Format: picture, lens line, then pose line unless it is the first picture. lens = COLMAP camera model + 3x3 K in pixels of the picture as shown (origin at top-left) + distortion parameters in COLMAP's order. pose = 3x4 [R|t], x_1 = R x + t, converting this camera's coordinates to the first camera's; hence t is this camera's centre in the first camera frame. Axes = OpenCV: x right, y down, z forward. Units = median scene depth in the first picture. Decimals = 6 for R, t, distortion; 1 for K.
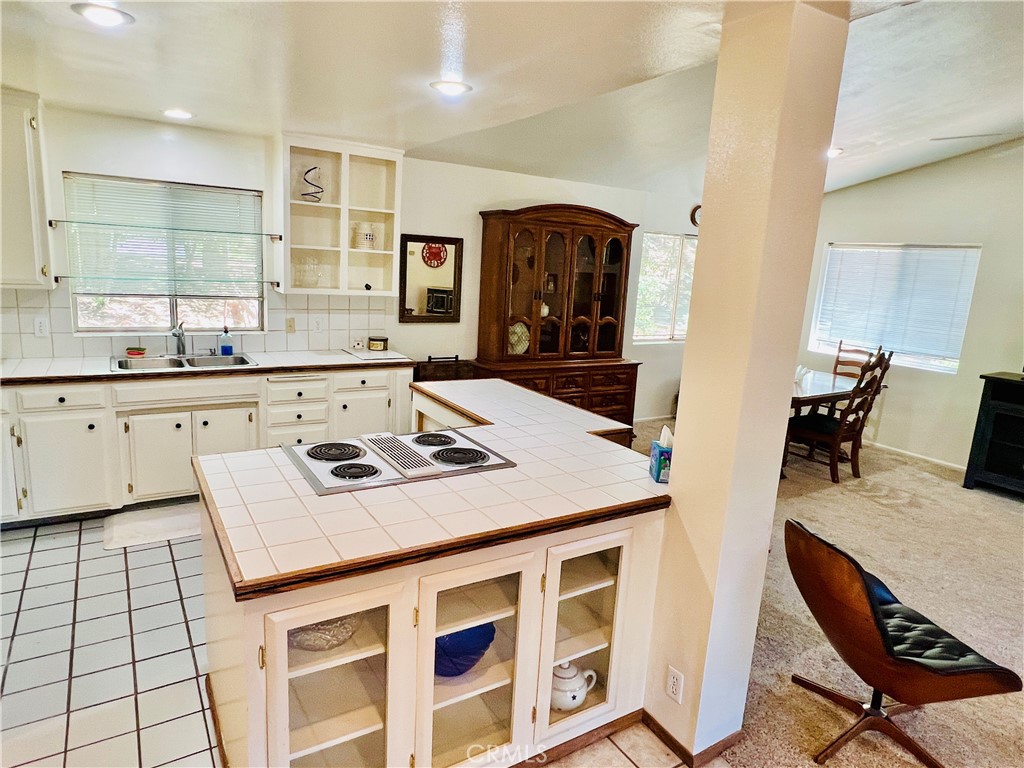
lens RADIAL K [[624.5, 0, 508.2], [0, 624.5, 382.2], [0, 0, 1]] dist [0.001175, -0.000284]
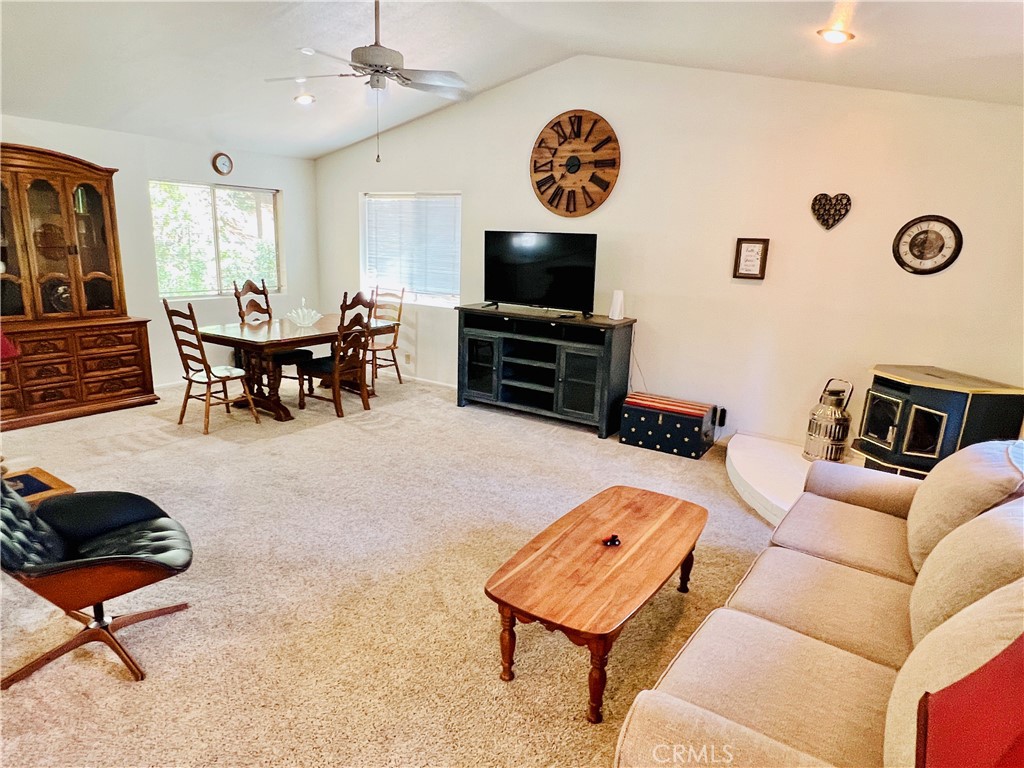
lens RADIAL K [[621.9, 0, 506.0], [0, 621.9, 386.9], [0, 0, 1]] dist [-0.000031, -0.002667]
pose [[0.915640, -0.117333, 0.384495, 0.424473], [0.094382, 0.992468, 0.078102, 0.059445], [-0.390763, -0.035224, 0.919817, -0.095183]]
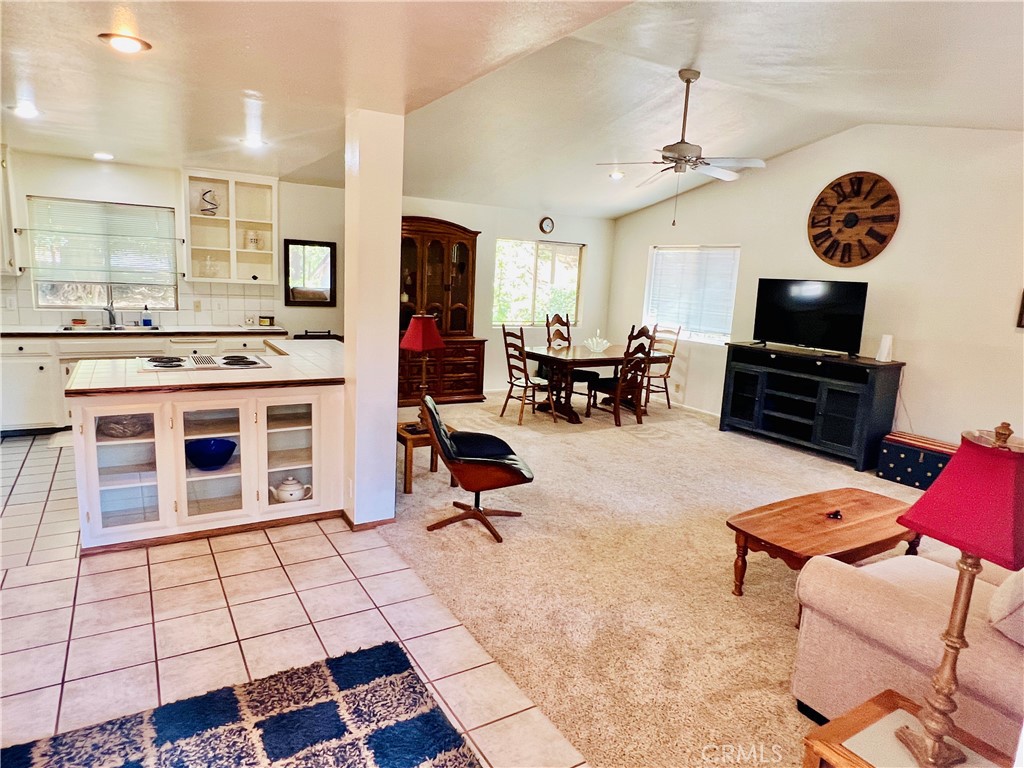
lens RADIAL K [[621.9, 0, 506.0], [0, 621.9, 386.9], [0, 0, 1]] dist [-0.000031, -0.002667]
pose [[0.999886, -0.004144, -0.014534, 0.343847], [0.003894, 0.999845, -0.017184, 0.111384], [0.014603, 0.017125, 0.999747, -0.342650]]
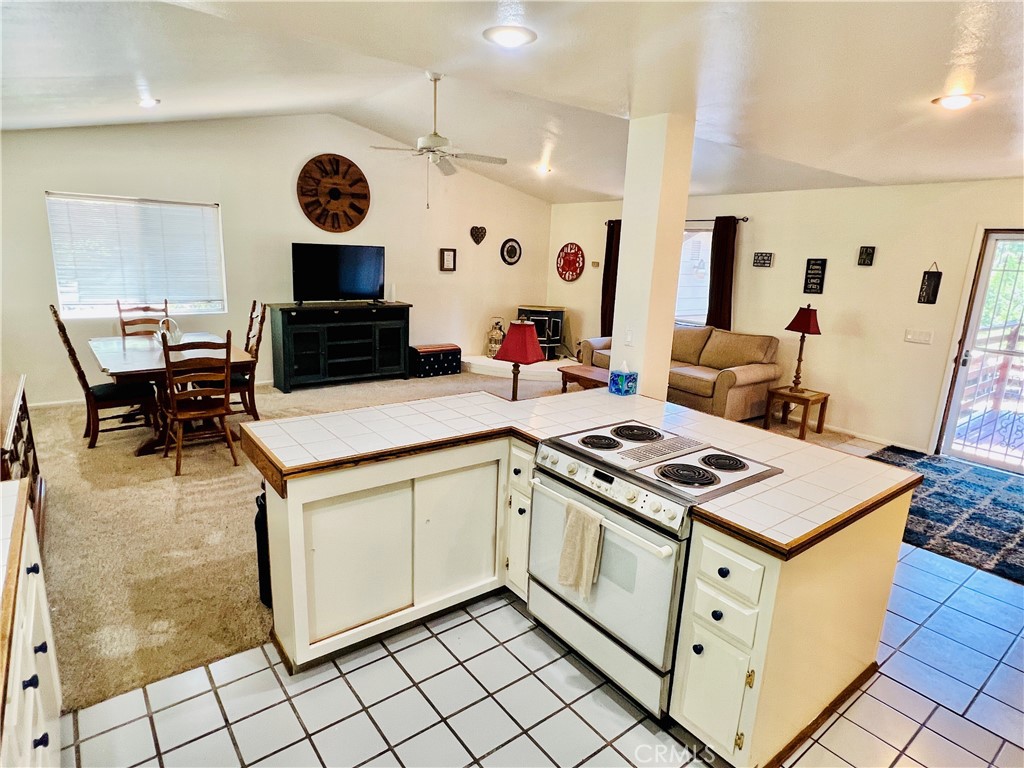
lens RADIAL K [[571.1, 0, 506.2], [0, 571.1, 383.3], [0, 0, 1]] dist [-0.005087, 0.000049]
pose [[-0.094087, -0.284329, 0.954099, -0.533176], [0.148078, 0.943693, 0.295831, -0.162055], [-0.984490, 0.169115, -0.046686, 0.665789]]
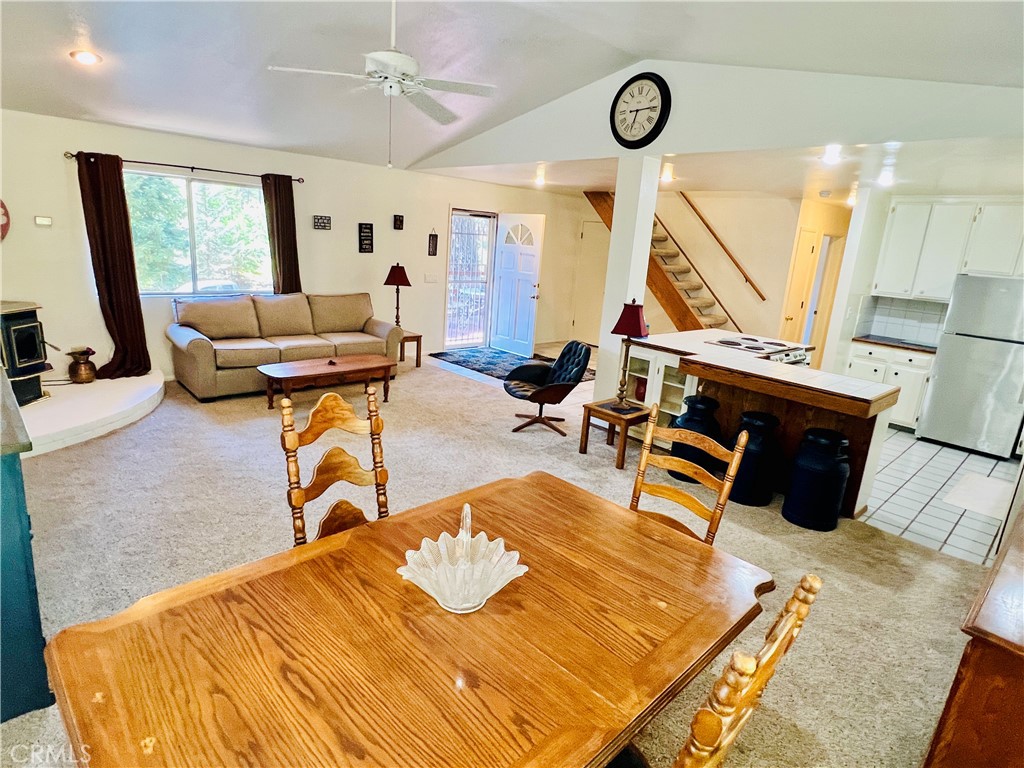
lens RADIAL K [[571.1, 0, 506.2], [0, 571.1, 383.3], [0, 0, 1]] dist [-0.005087, 0.000049]
pose [[-0.973705, -0.075692, -0.214871, 0.607281], [-0.161192, 0.895416, 0.415027, -0.252992], [0.160985, 0.438750, -0.884072, 1.454972]]
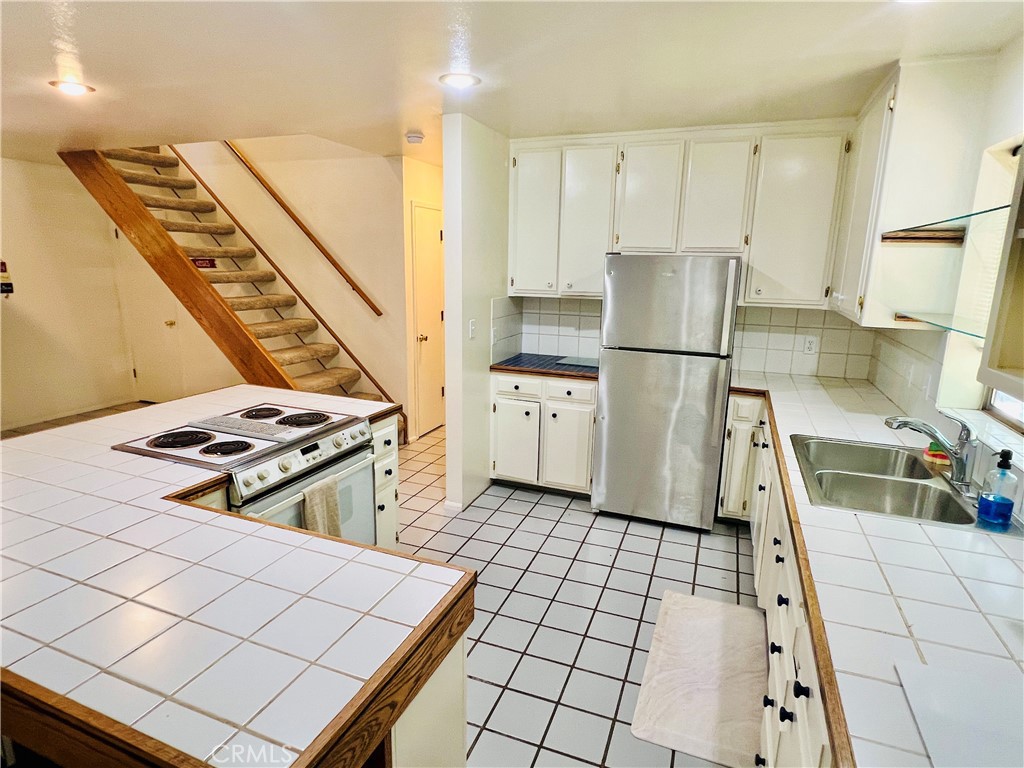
lens RADIAL K [[571.1, 0, 506.2], [0, 571.1, 383.3], [0, 0, 1]] dist [-0.005087, 0.000049]
pose [[-0.805697, 0.054639, -0.589802, 0.017878], [-0.177258, 0.927863, 0.328100, -0.181526], [0.565183, 0.368896, -0.737891, 1.004010]]
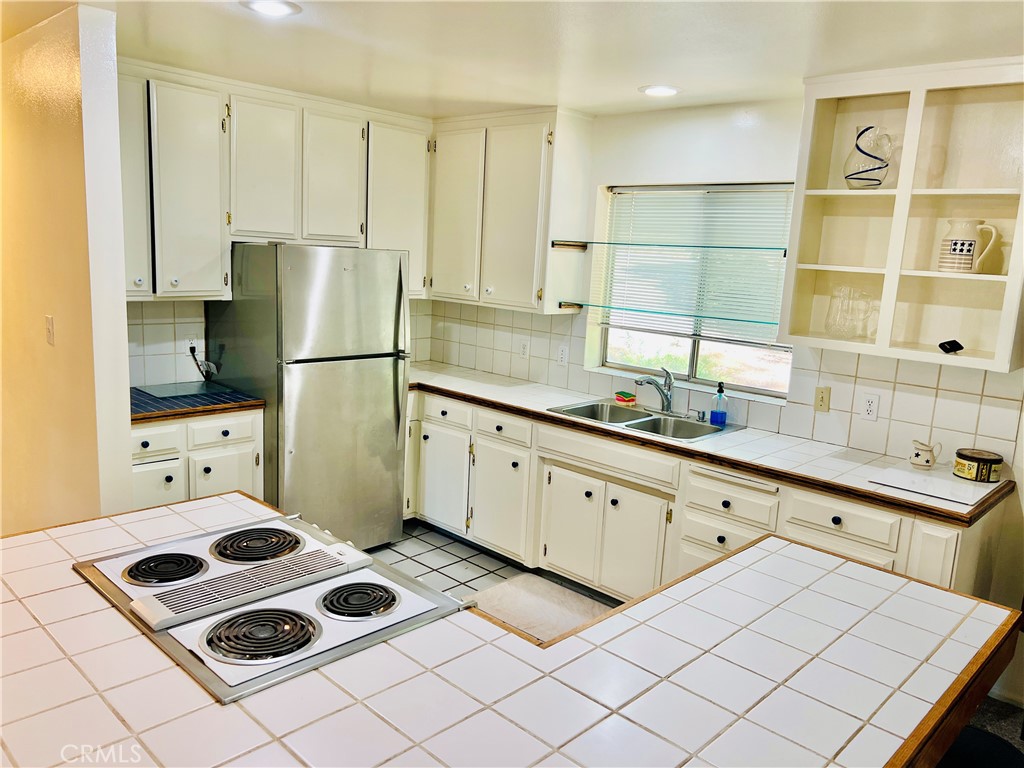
lens RADIAL K [[766.2, 0, 510.8], [0, 766.2, 384.6], [0, 0, 1]] dist [0.008586, 0.000137]
pose [[0.253934, 0.123942, -0.959248, 0.281427], [-0.227752, 0.971531, 0.065238, -0.084409], [0.940025, 0.201904, 0.274933, 0.514401]]
